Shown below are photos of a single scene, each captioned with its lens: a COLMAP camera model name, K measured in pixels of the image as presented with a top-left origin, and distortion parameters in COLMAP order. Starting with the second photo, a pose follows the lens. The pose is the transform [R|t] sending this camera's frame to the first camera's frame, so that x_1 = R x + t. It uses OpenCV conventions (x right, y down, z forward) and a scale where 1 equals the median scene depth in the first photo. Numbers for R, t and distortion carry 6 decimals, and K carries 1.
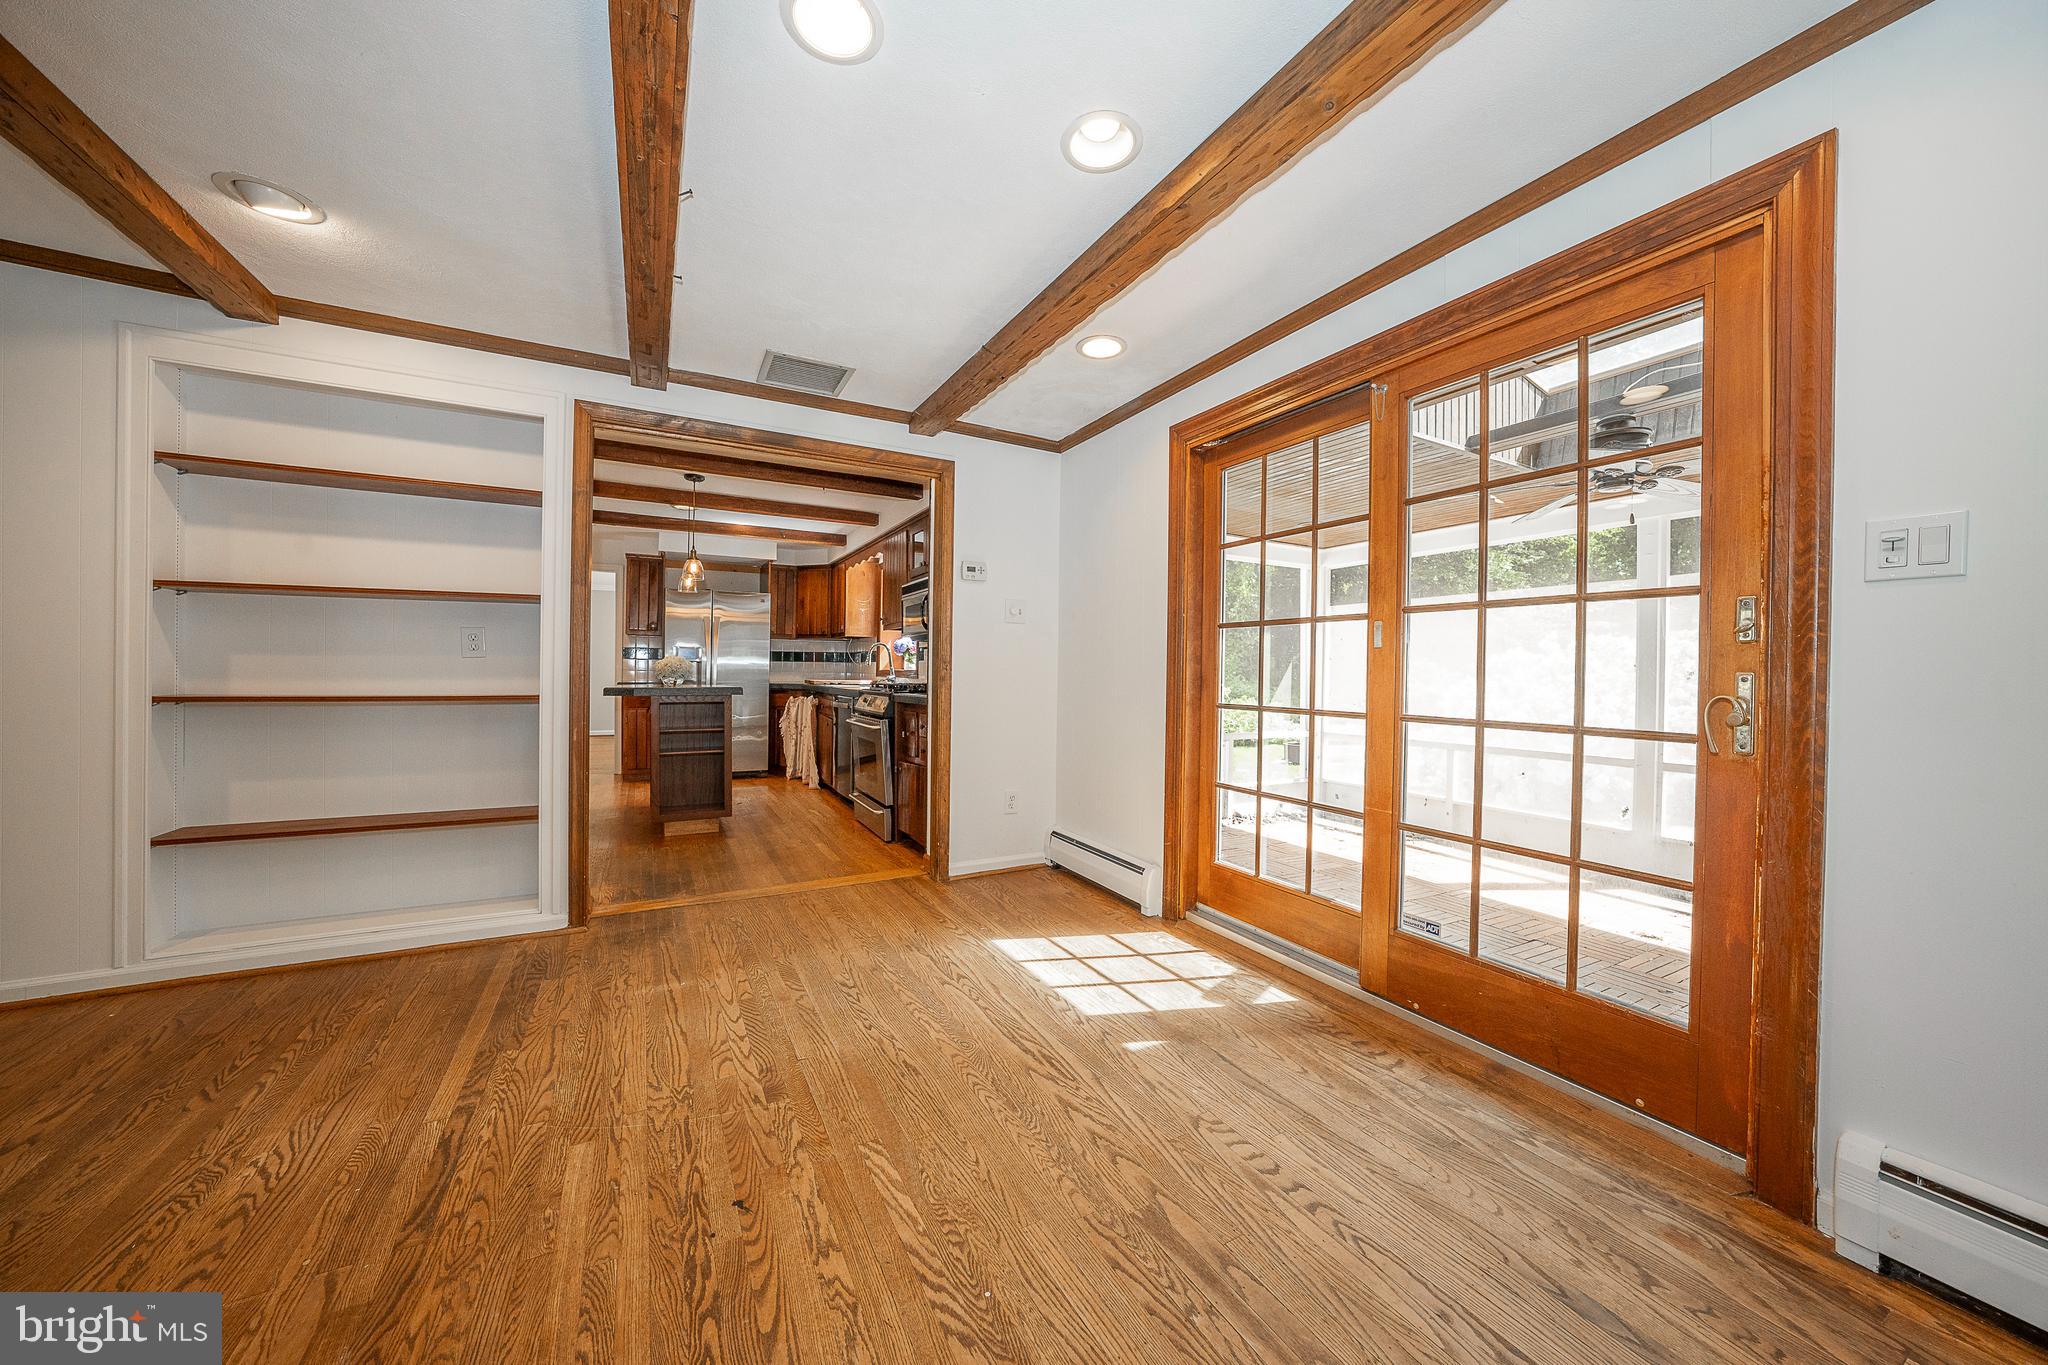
lens RADIAL K [[704.0, 0, 1028.1], [0, 704.0, 675.1], [0, 0, 1]] dist [-0.030071, 0.006523]
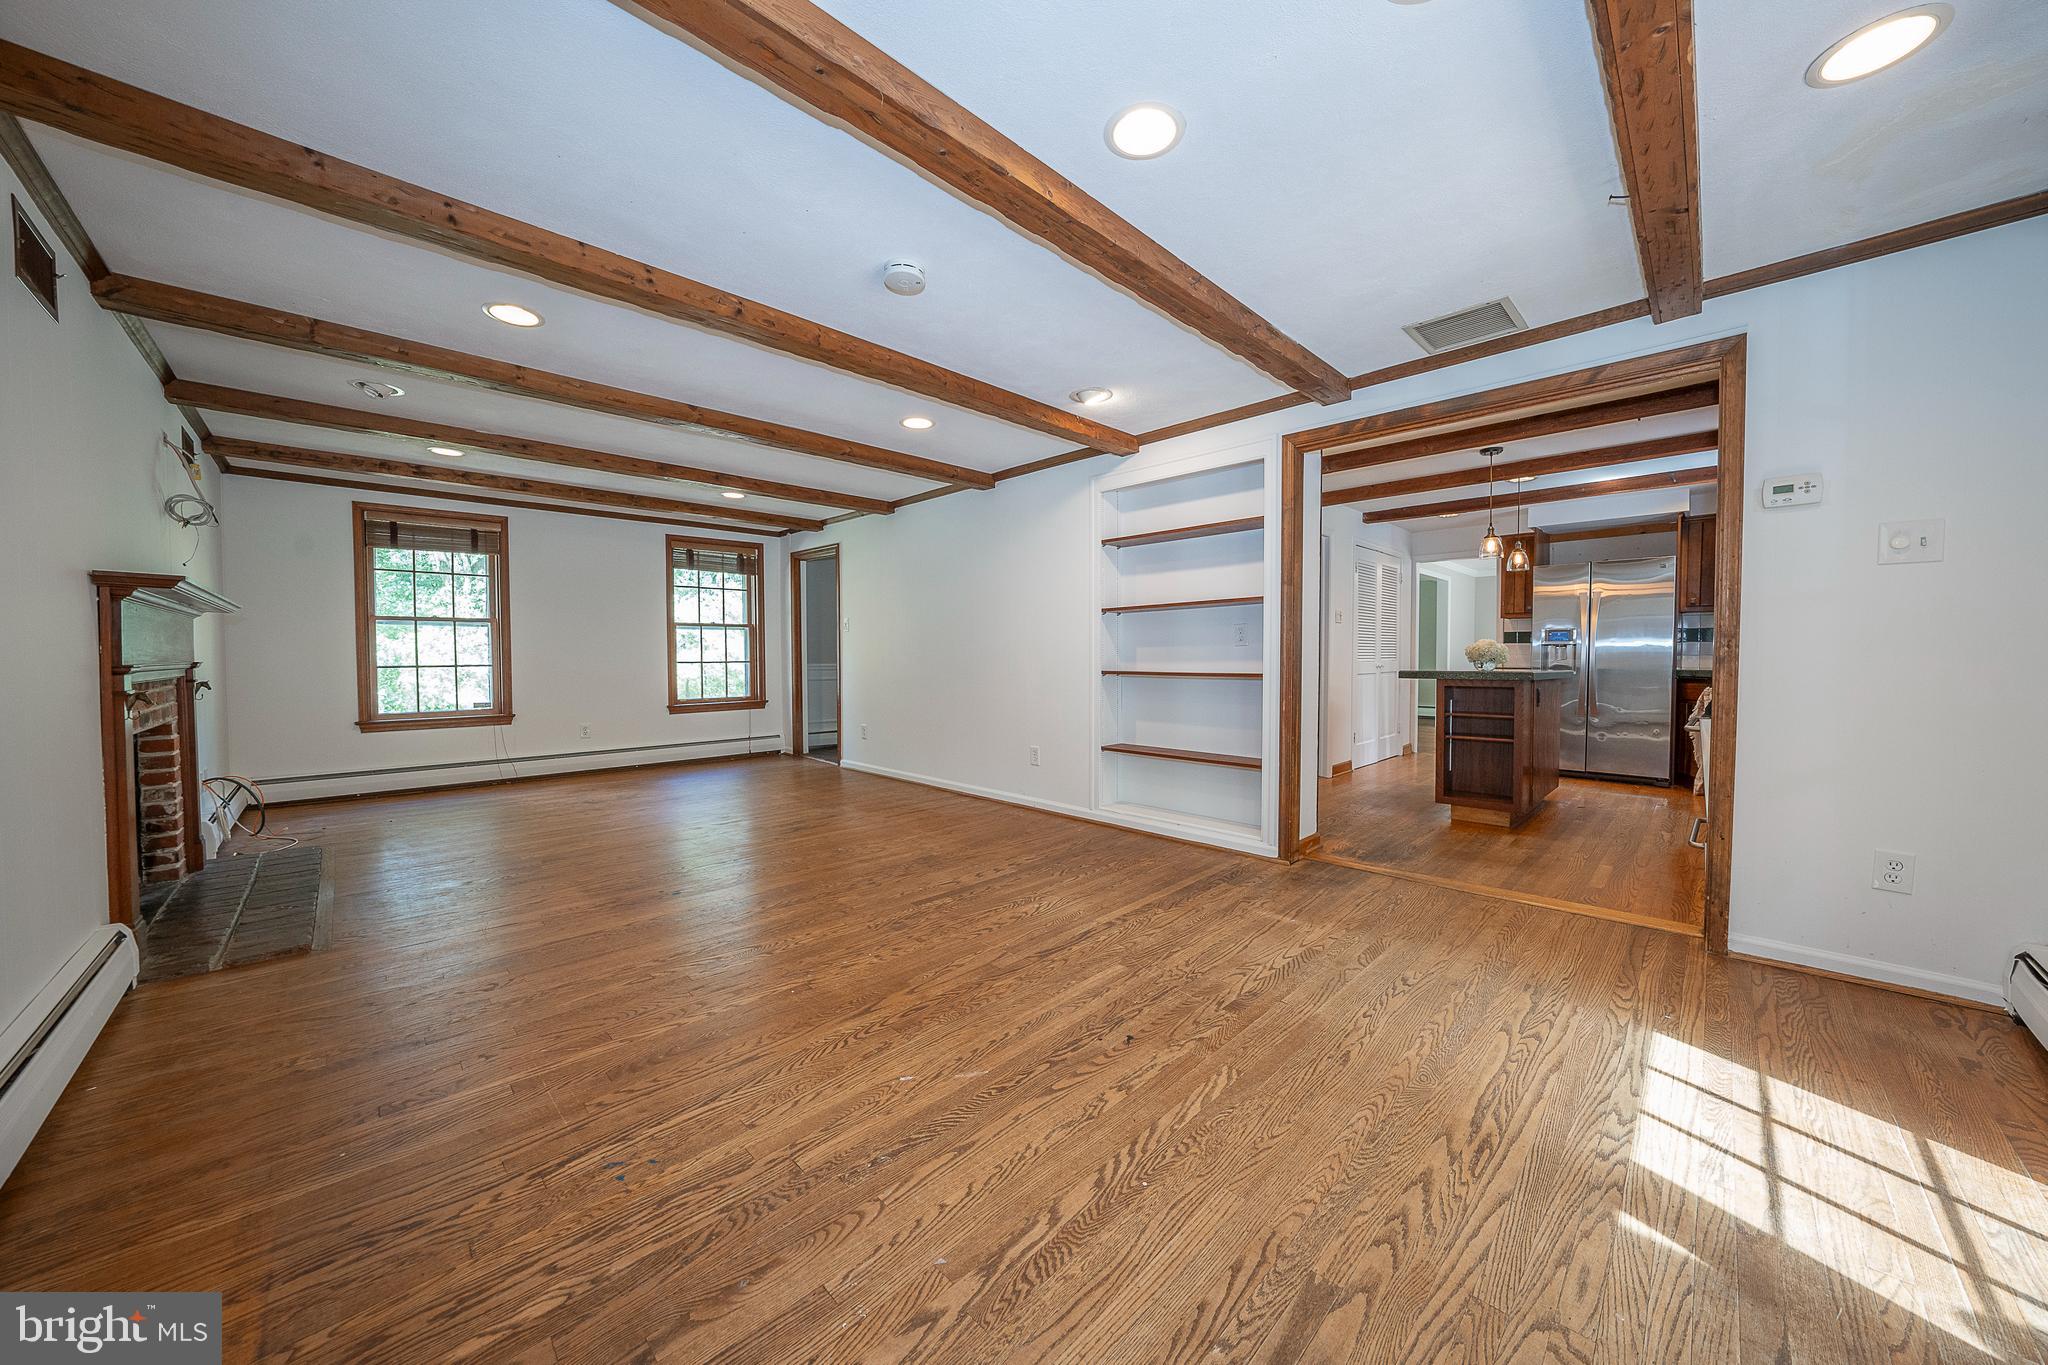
lens RADIAL K [[704.0, 0, 1028.1], [0, 704.0, 675.1], [0, 0, 1]] dist [-0.030071, 0.006523]
pose [[0.281587, 0.014708, -0.959423, 0.490867], [0.002255, 0.999870, 0.015990, 0.011285], [0.959533, -0.006666, 0.281517, 0.241588]]
